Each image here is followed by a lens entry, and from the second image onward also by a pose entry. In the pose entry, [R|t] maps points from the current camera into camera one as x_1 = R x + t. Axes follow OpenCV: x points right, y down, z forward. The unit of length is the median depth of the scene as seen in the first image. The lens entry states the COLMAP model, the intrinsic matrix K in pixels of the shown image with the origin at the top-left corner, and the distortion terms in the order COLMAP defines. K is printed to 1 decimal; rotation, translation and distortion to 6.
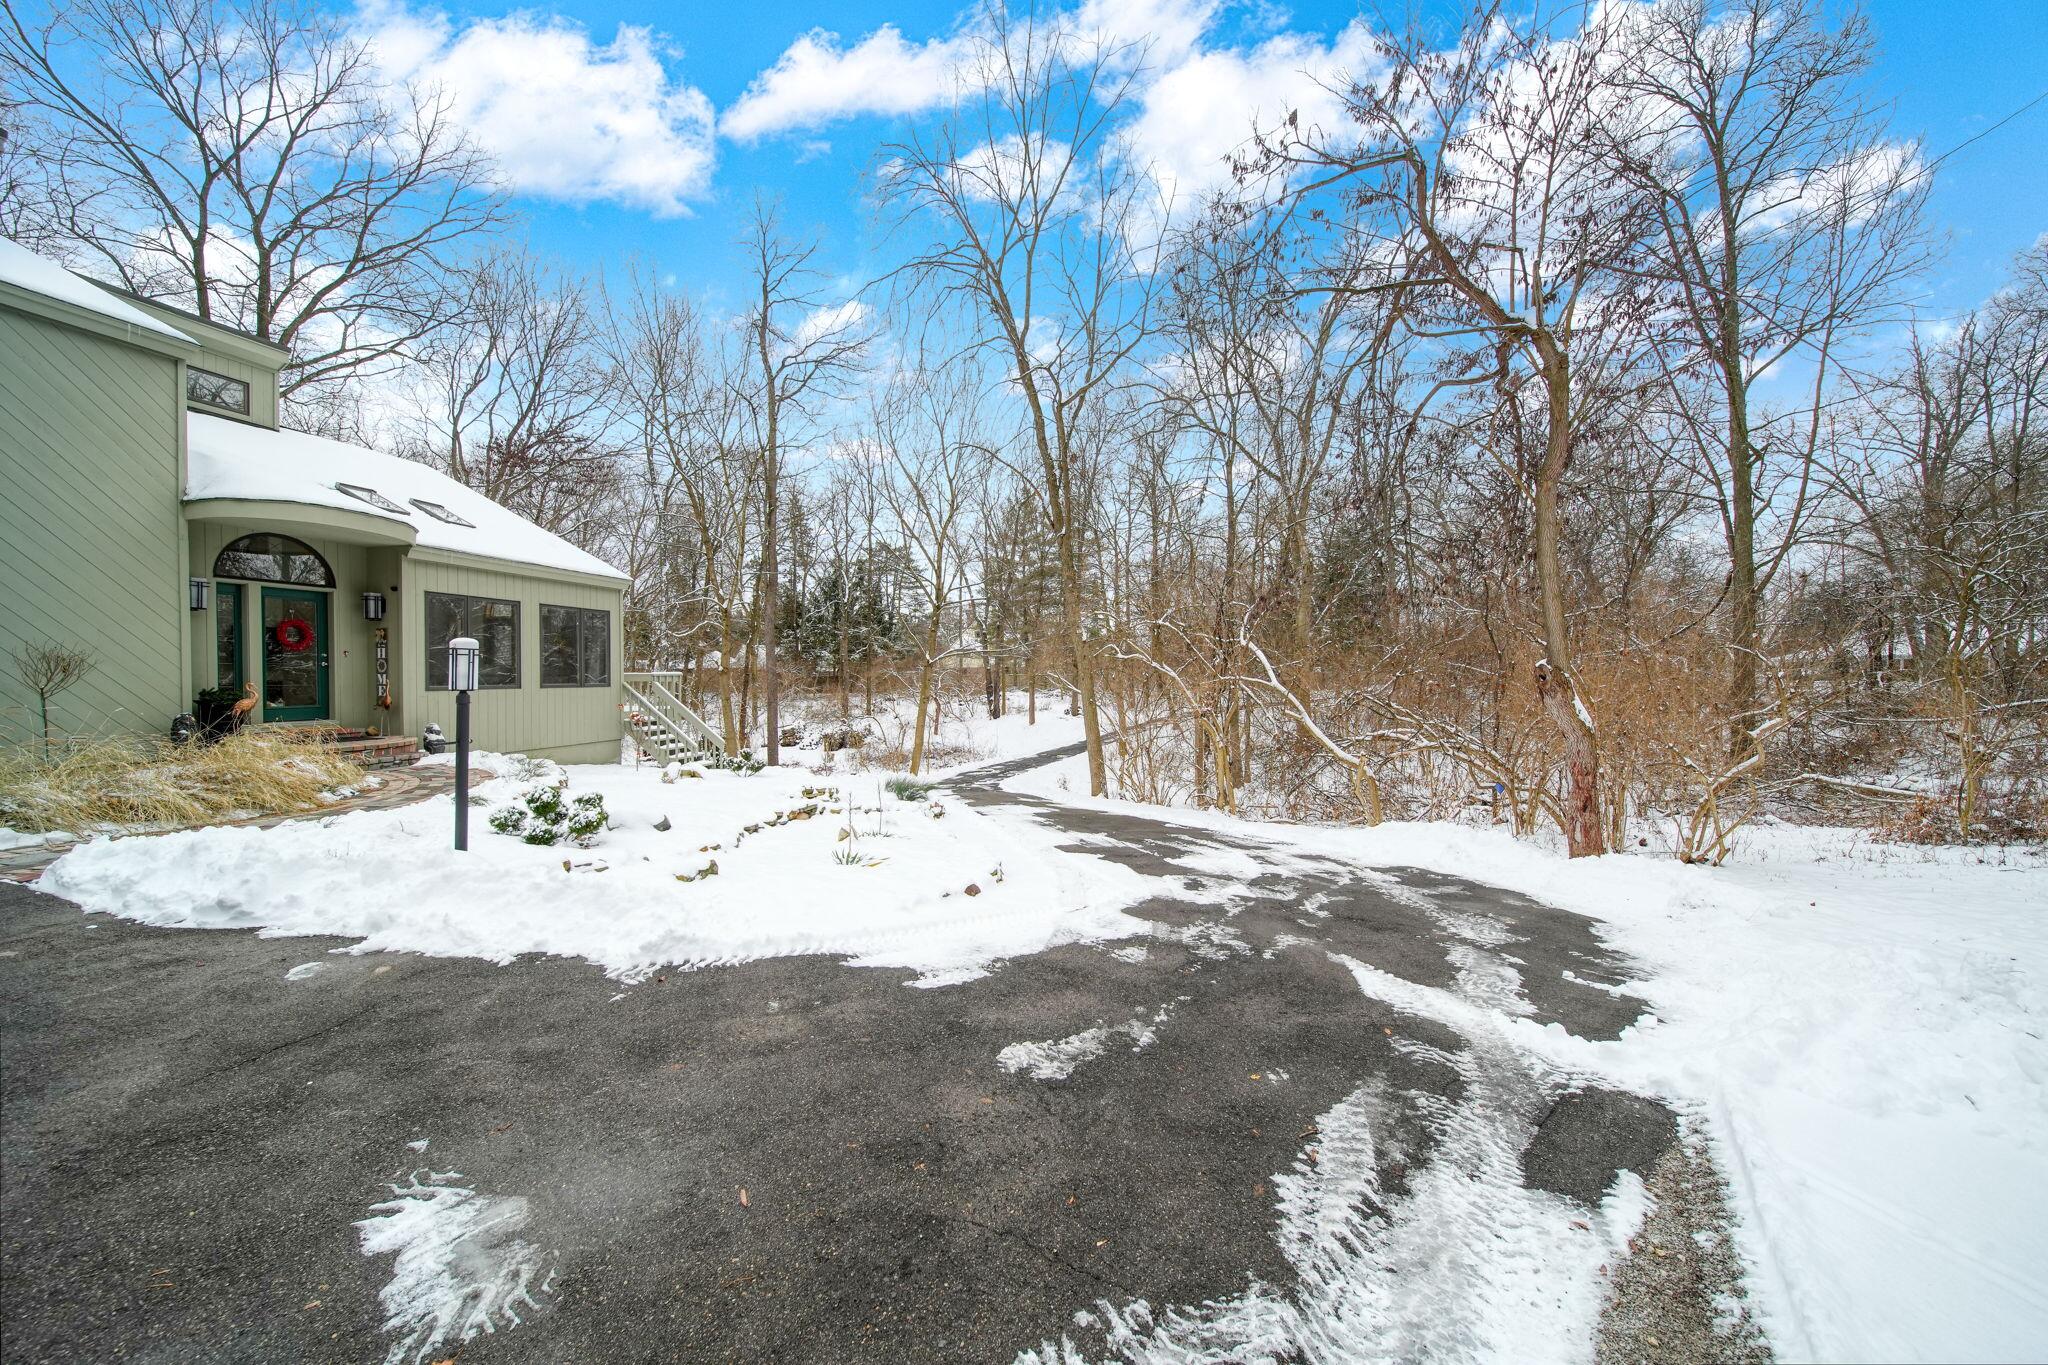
lens RADIAL K [[716.1, 0, 1018.3], [0, 716.1, 681.2], [0, 0, 1]] dist [0.000679, -0.001426]
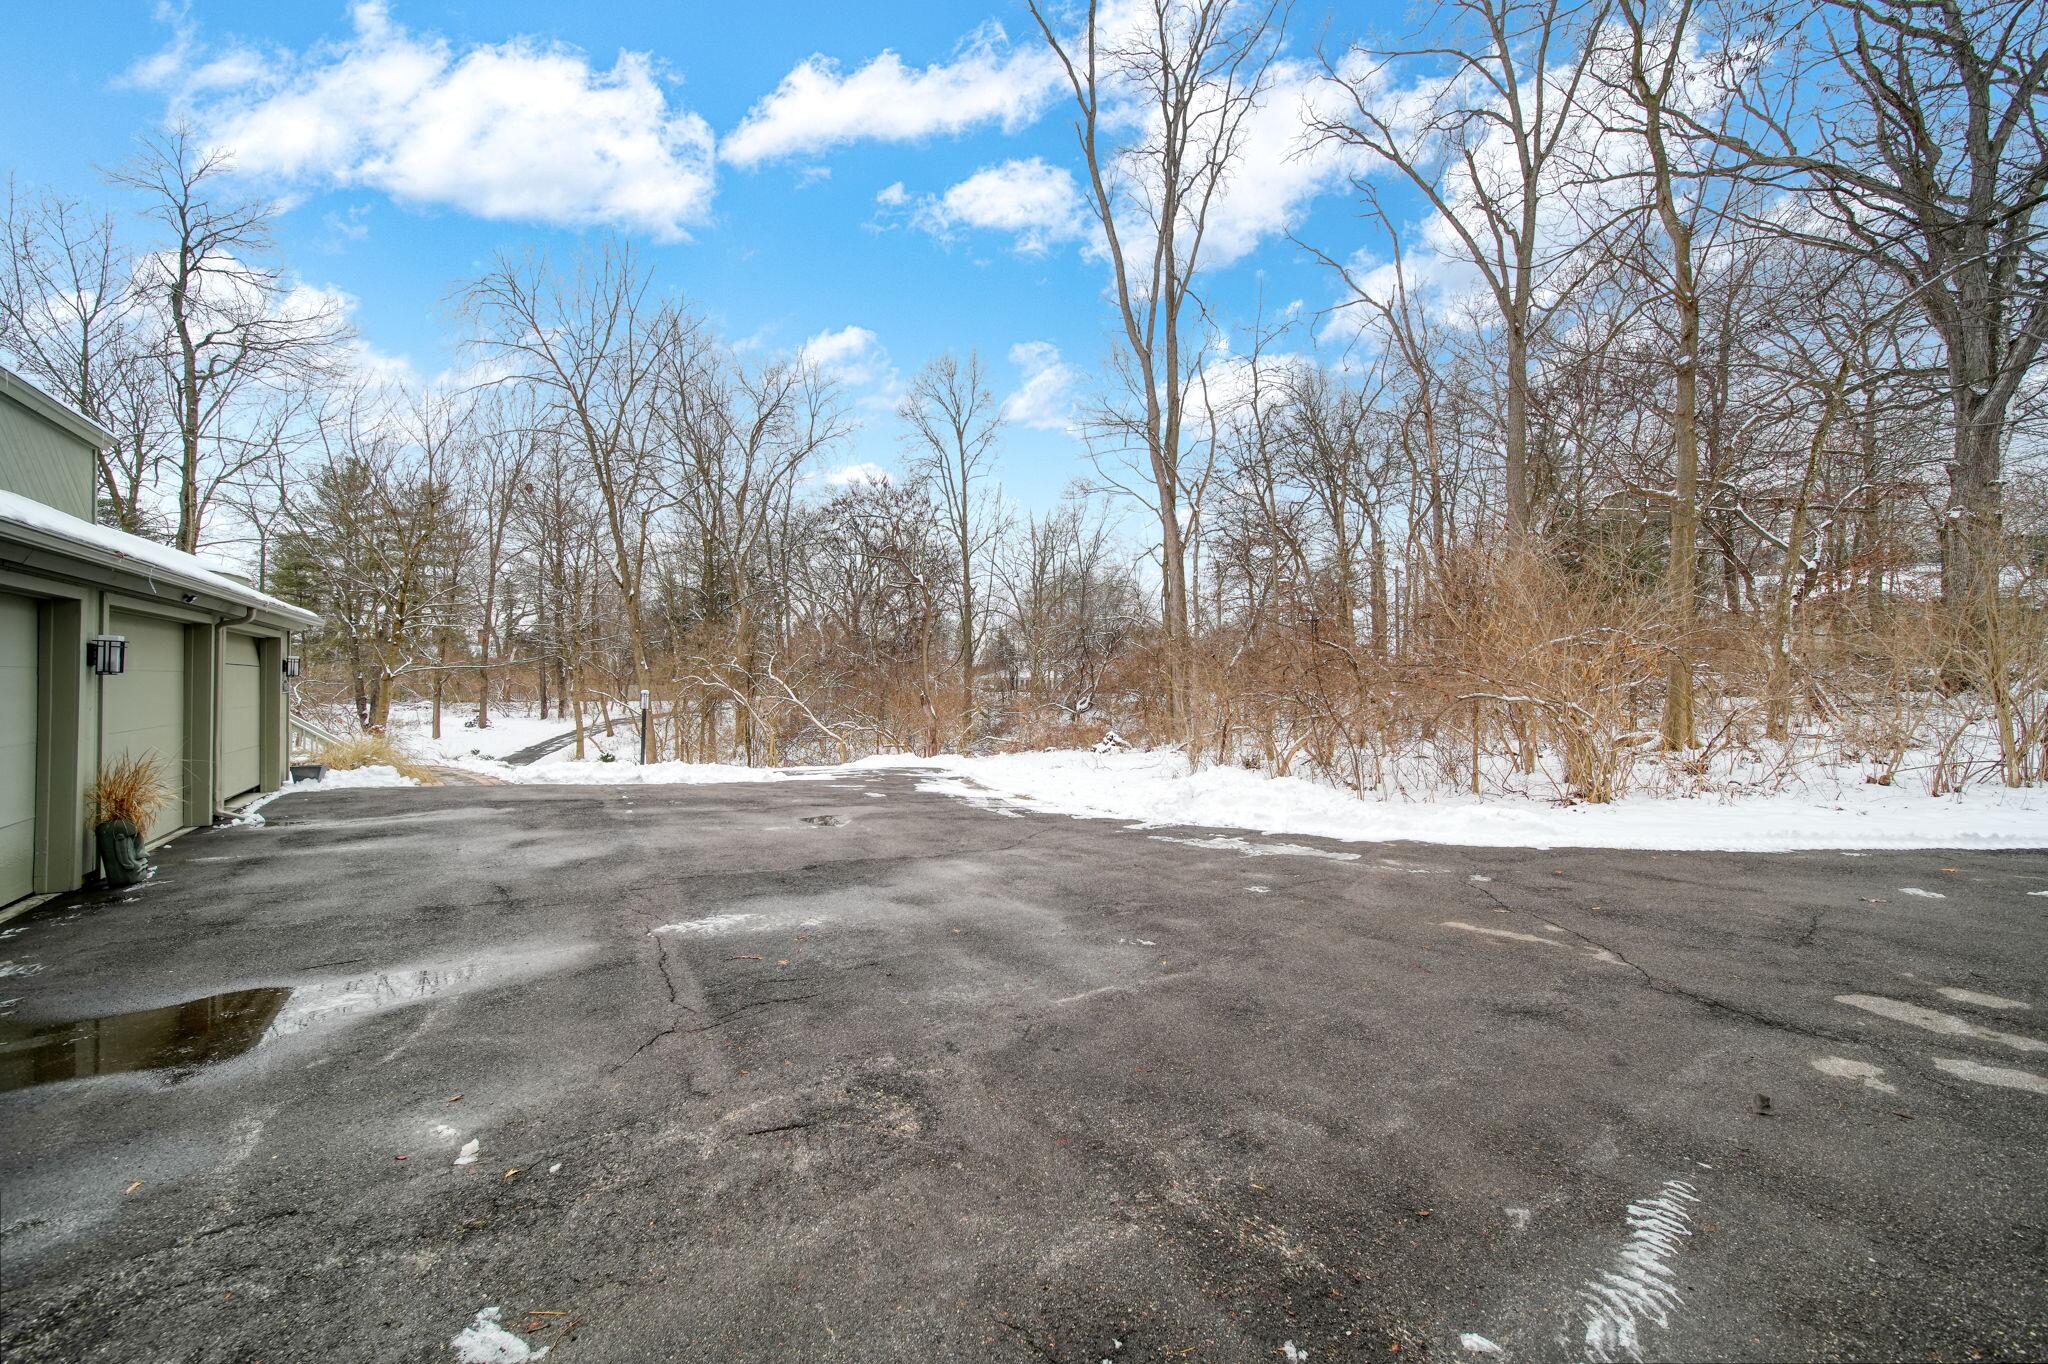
lens RADIAL K [[716.1, 0, 1022.7], [0, 716.1, 686.6], [0, 0, 1]] dist [0.000679, -0.001426]
pose [[0.640674, 0.010125, 0.767746, -0.866943], [-0.007056, 0.999948, -0.007300, -0.027006], [-0.767780, -0.000740, 0.640713, -0.815961]]
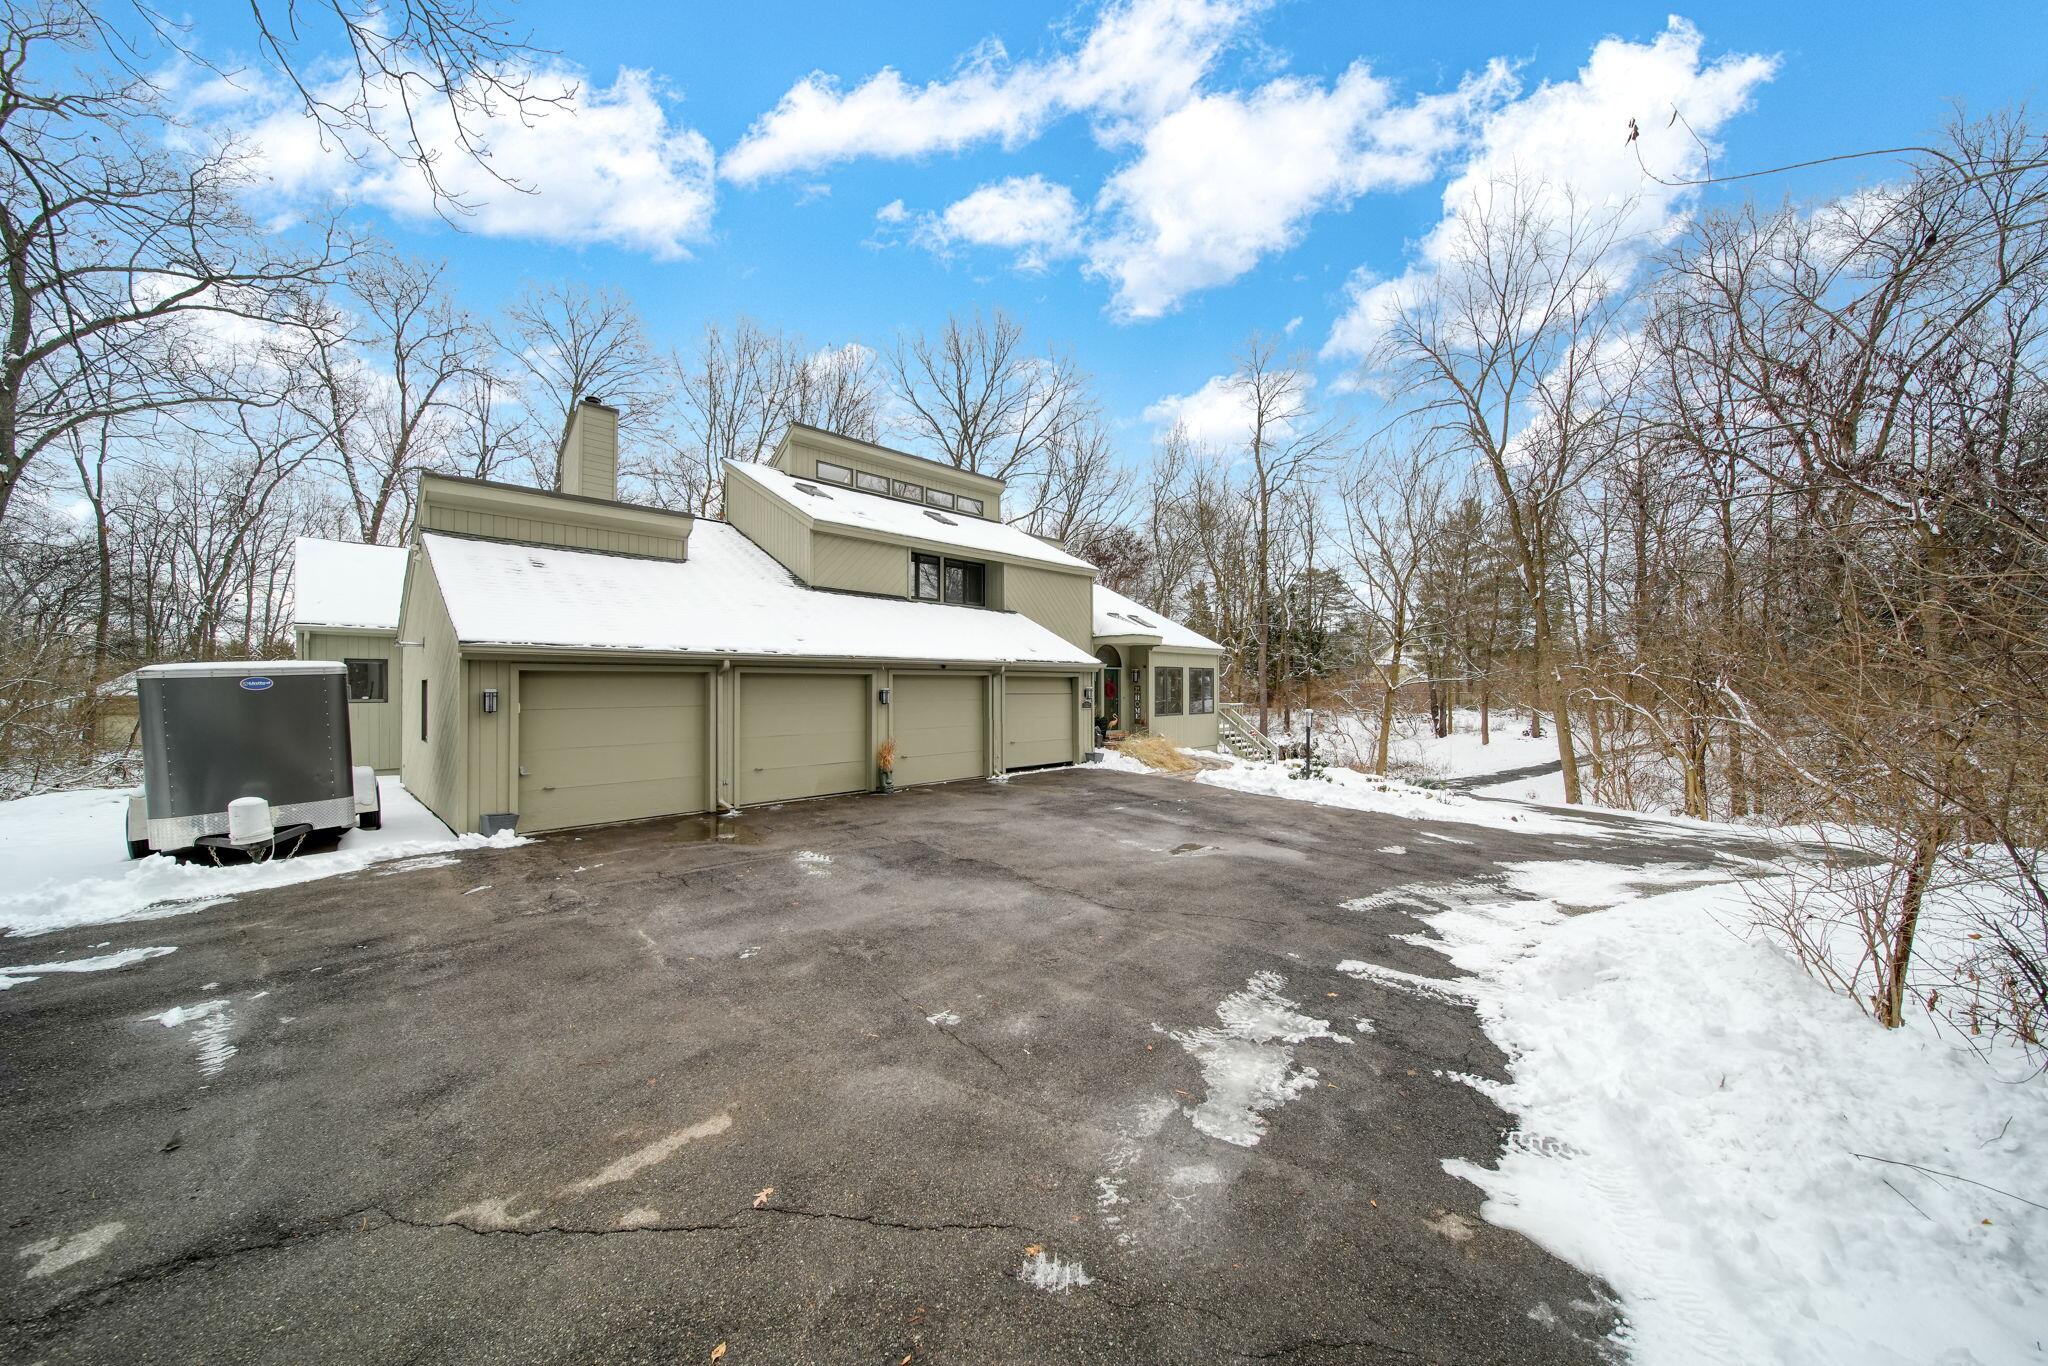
lens RADIAL K [[716.1, 0, 1025.0], [0, 716.1, 678.9], [0, 0, 1]] dist [0.000679, -0.001426]
pose [[0.863149, -0.003917, -0.504935, -0.135133], [-0.004933, 0.999857, -0.016190, -0.057696], [0.504926, 0.016465, 0.863006, -0.921489]]
